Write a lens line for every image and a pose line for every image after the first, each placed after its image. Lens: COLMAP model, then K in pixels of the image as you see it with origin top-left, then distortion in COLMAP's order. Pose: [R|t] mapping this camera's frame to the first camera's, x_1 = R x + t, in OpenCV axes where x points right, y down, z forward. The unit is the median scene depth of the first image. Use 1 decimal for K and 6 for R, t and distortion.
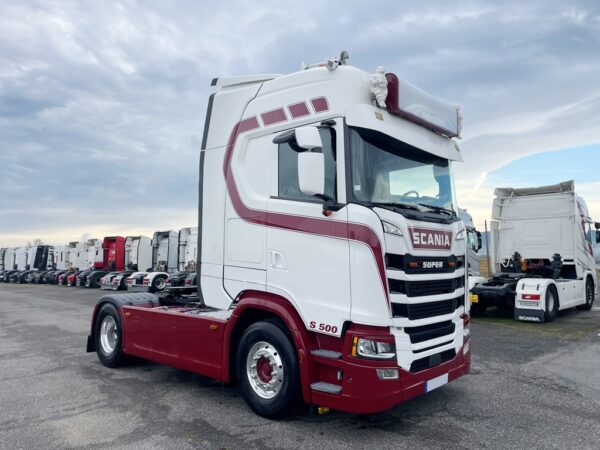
lens RADIAL K [[468.6, 0, 309.4], [0, 468.6, 221.6], [0, 0, 1]] dist [0.029680, -0.027418]
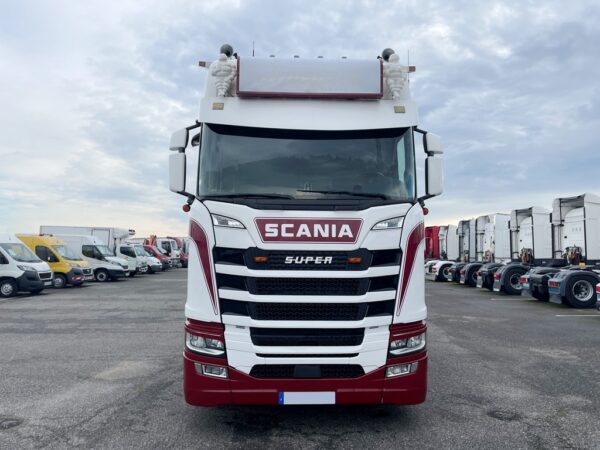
lens RADIAL K [[468.6, 0, 302.0], [0, 468.6, 219.7], [0, 0, 1]] dist [0.029680, -0.027418]
pose [[0.687565, -0.039014, -0.725074, 0.319690], [0.054370, 0.998519, -0.002170, 0.007235], [0.724085, -0.037930, 0.688667, 0.148837]]
